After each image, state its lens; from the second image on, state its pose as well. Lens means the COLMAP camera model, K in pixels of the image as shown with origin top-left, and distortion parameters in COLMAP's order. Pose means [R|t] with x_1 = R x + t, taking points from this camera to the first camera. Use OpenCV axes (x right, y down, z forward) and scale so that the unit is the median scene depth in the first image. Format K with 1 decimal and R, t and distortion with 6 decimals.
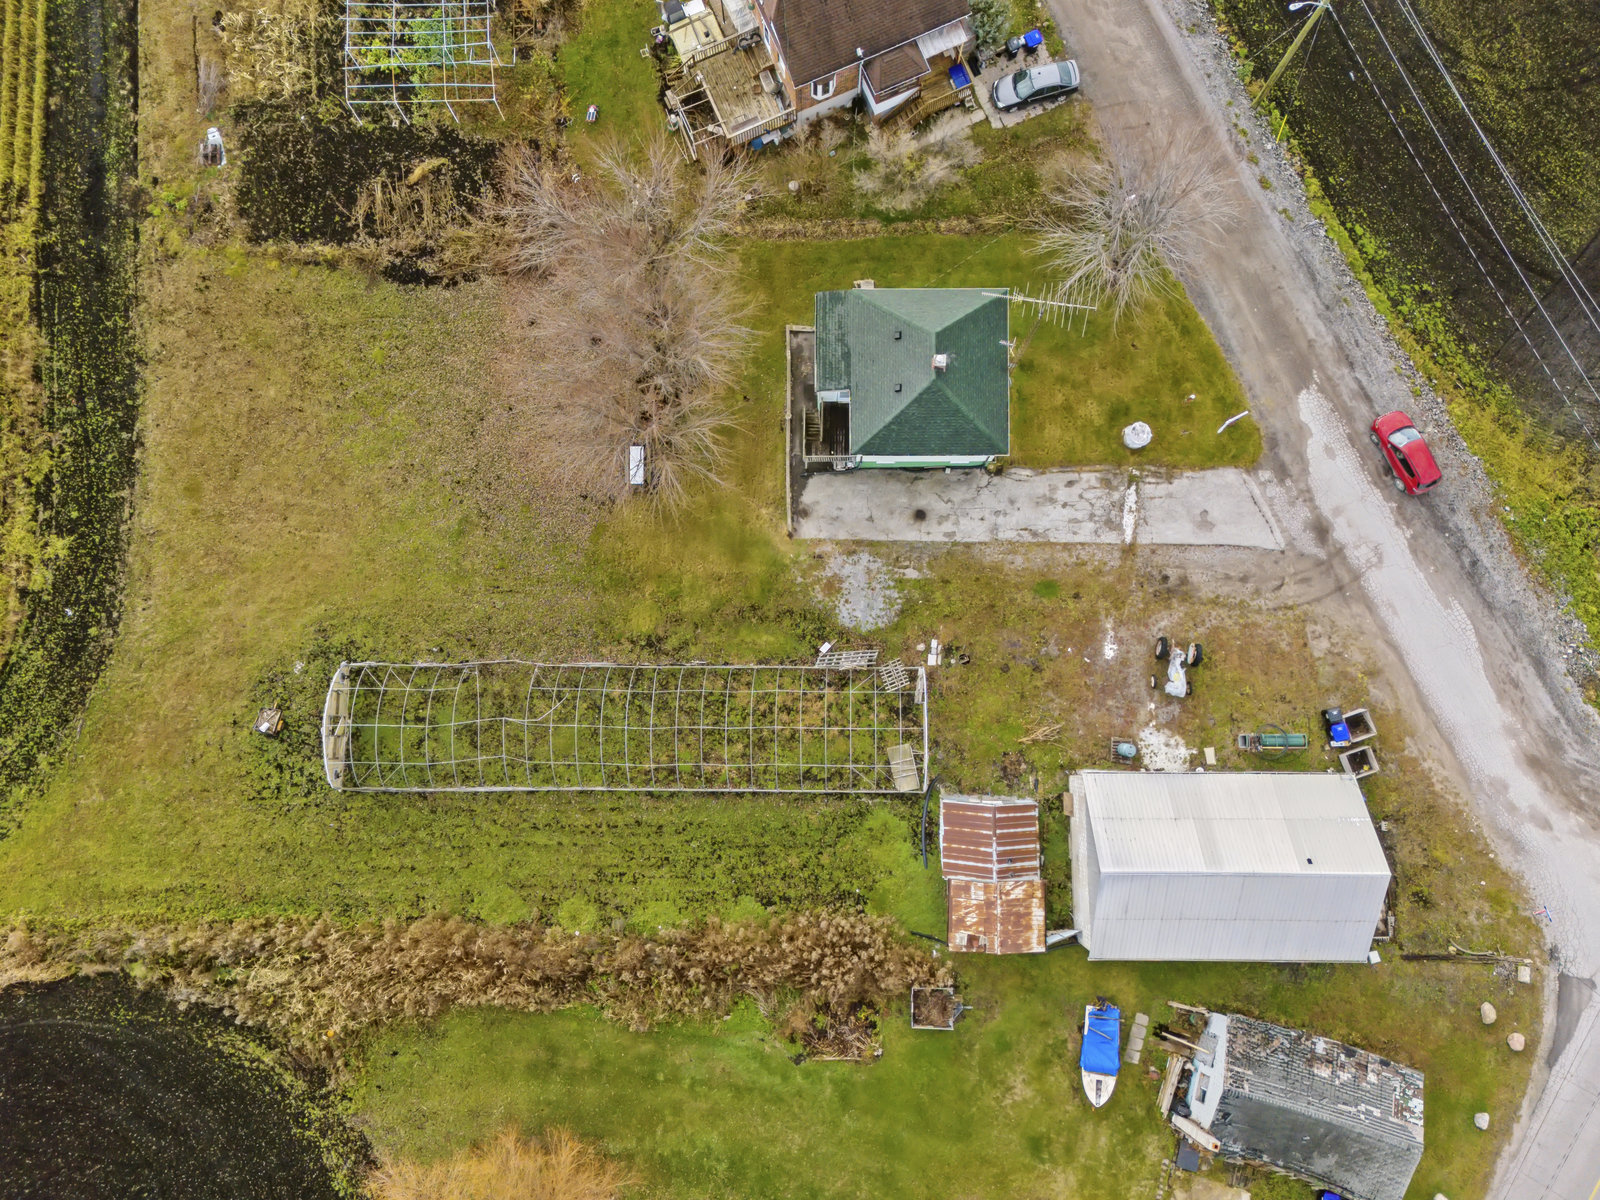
lens RADIAL K [[1164.7, 0, 800.0], [0, 1164.7, 600.0], [0, 0, 1]] dist [0.086839, -0.089577]
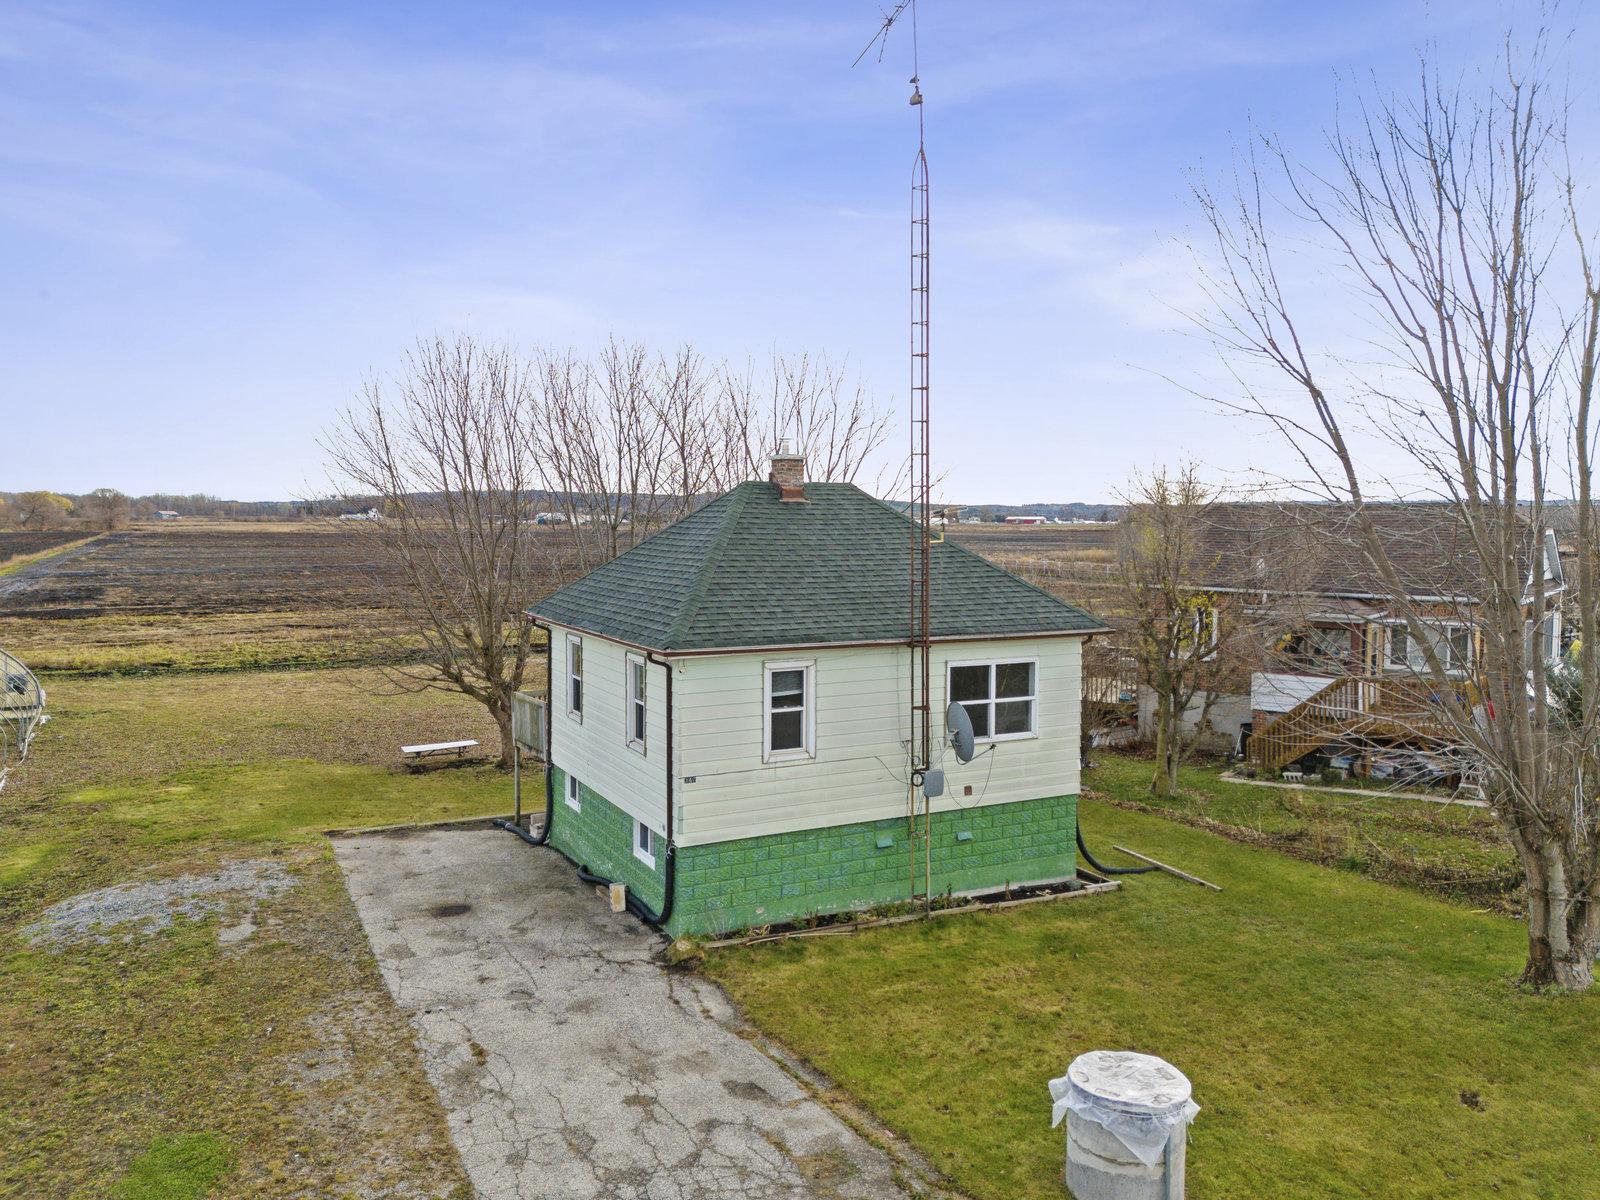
lens RADIAL K [[1206.8, 0, 800.0], [0, 1206.8, 600.0], [0, 0, 1]] dist [0.075760, -0.072148]
pose [[0.460991, 0.079853, -0.883805, 0.428482], [-0.882440, 0.146450, -0.447047, -0.022328], [0.093735, 0.985990, 0.137978, 0.892390]]
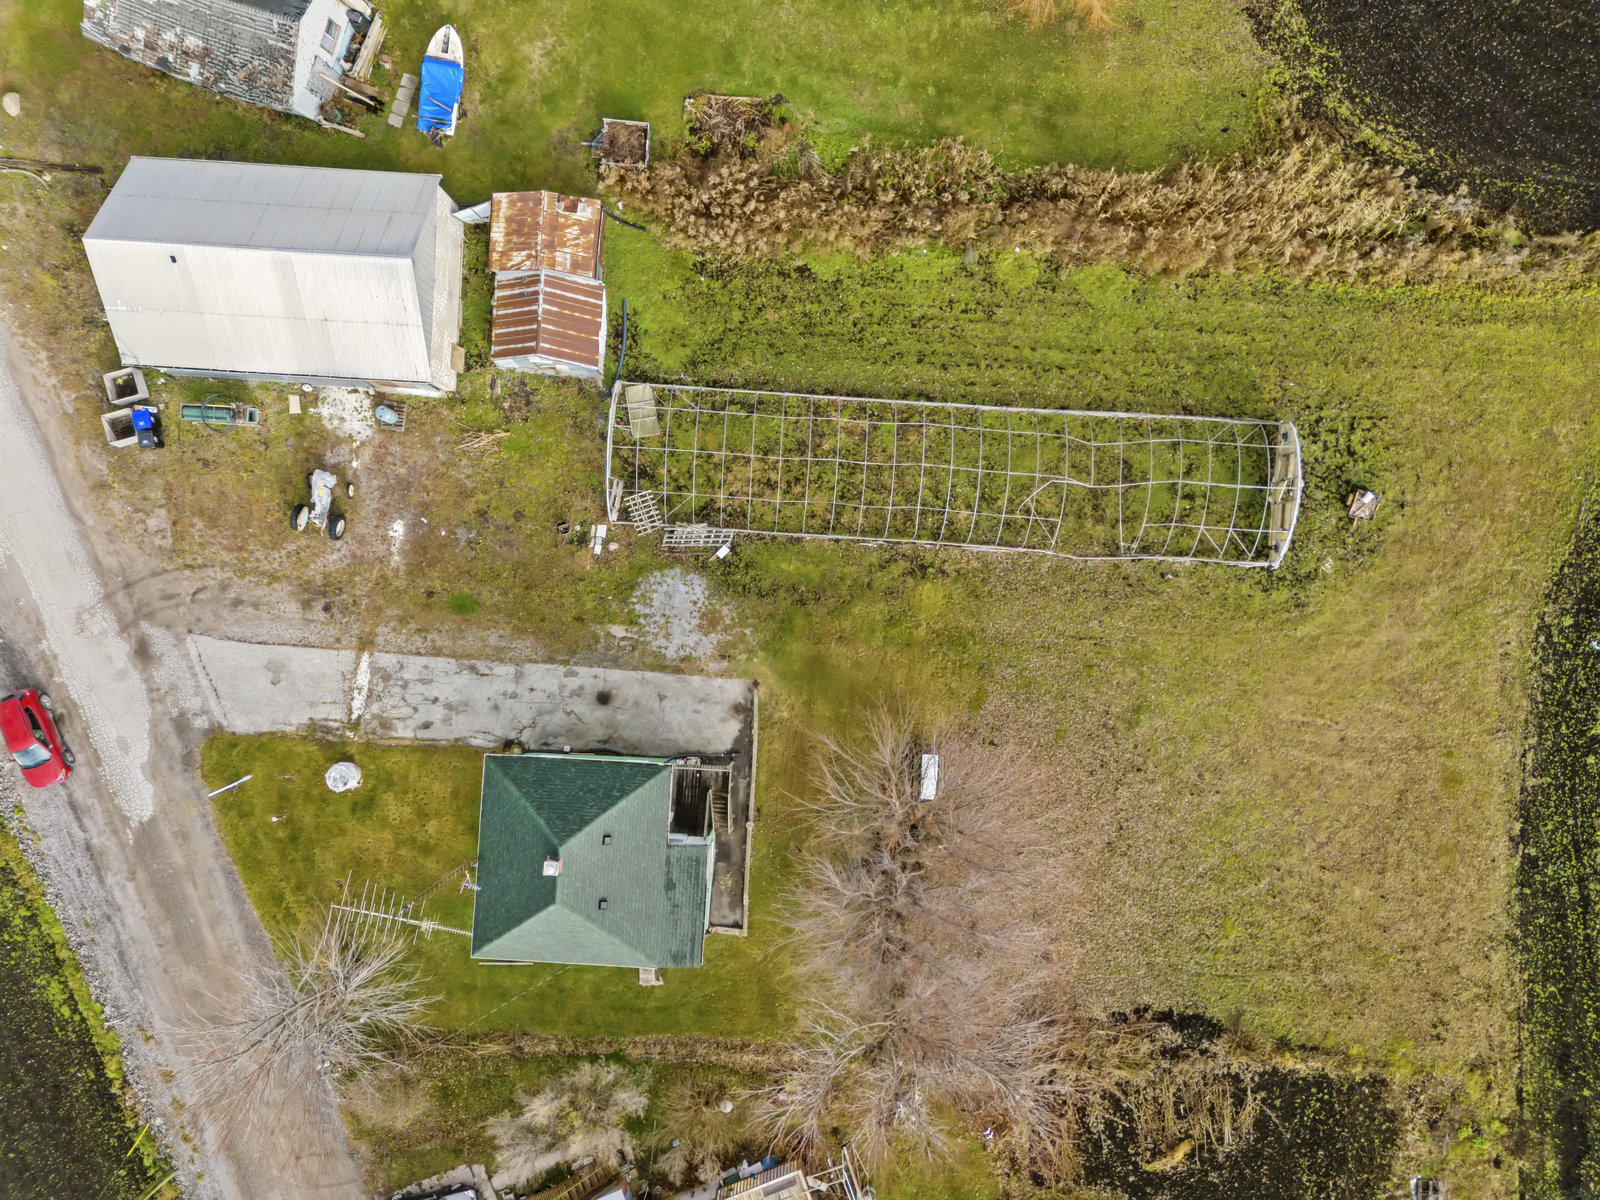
lens RADIAL K [[1133.6, 0, 800.0], [0, 1133.6, 600.0], [0, 0, 1]] dist [0.084693, -0.072845]
pose [[-0.998289, -0.055394, 0.018732, -0.054515], [0.057095, -0.992549, 0.107642, -0.083627], [0.012630, 0.108528, 0.994013, 0.157289]]
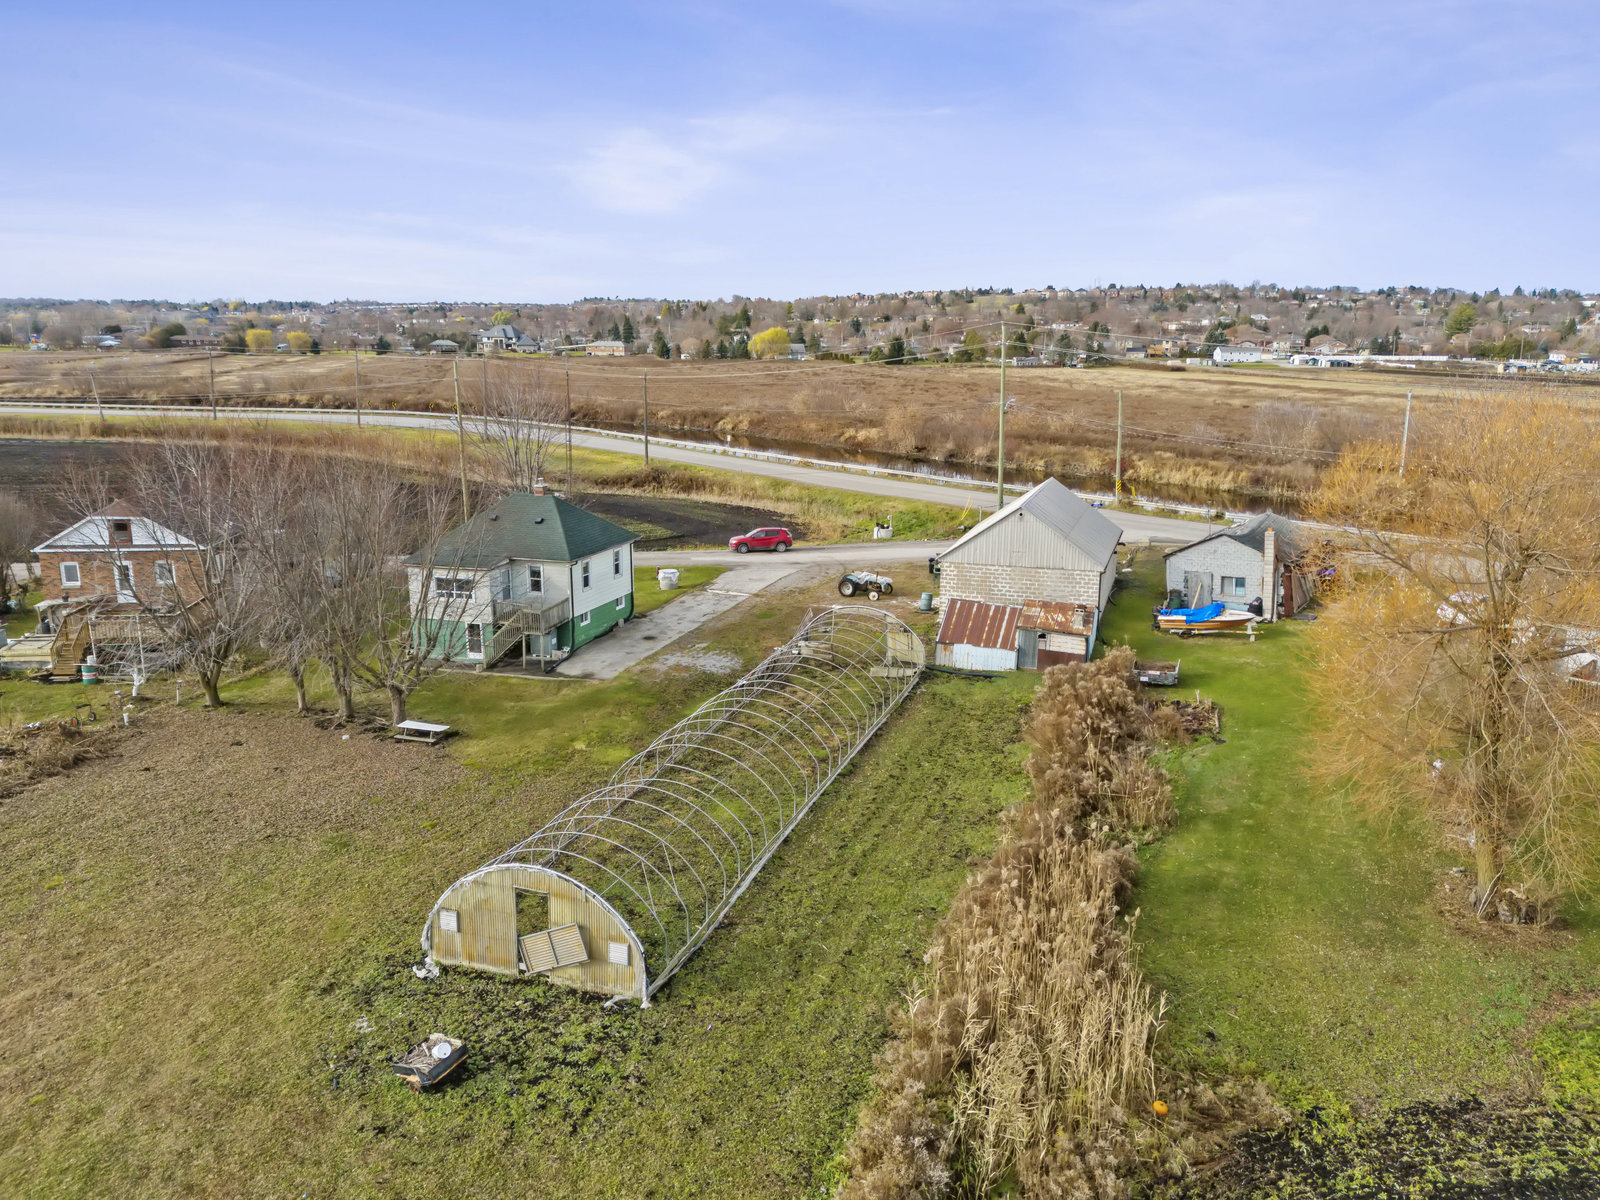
lens RADIAL K [[1206.8, 0, 800.0], [0, 1206.8, 600.0], [0, 0, 1]] dist [0.075760, -0.072148]
pose [[0.315544, -0.194652, 0.928732, -0.796886], [0.942143, 0.180955, -0.282175, 0.328321], [-0.113133, 0.964036, 0.240489, 0.719768]]
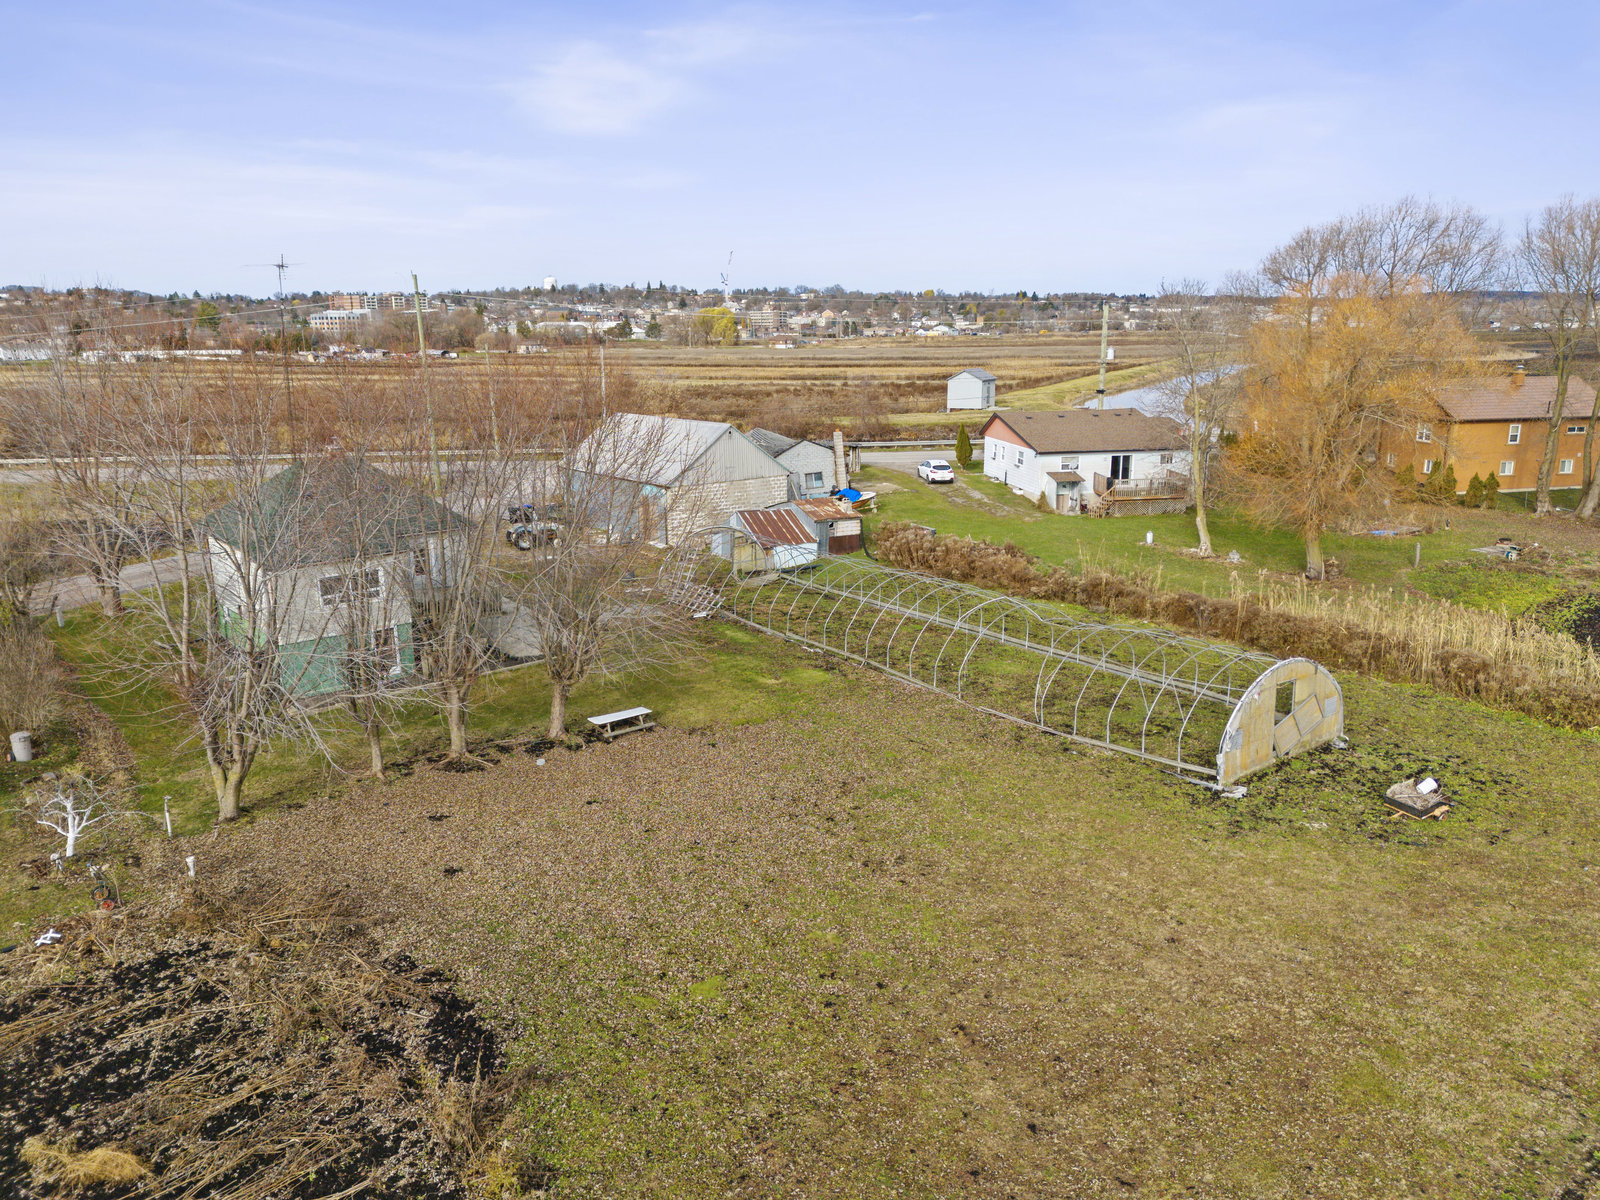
lens RADIAL K [[1164.7, 0, 800.0], [0, 1164.7, 600.0], [0, 0, 1]] dist [0.086839, -0.089577]
pose [[-0.622214, -0.158651, 0.766603, -0.669419], [0.779830, -0.039717, 0.624730, -0.430192], [-0.068667, 0.986536, 0.148433, 0.863057]]
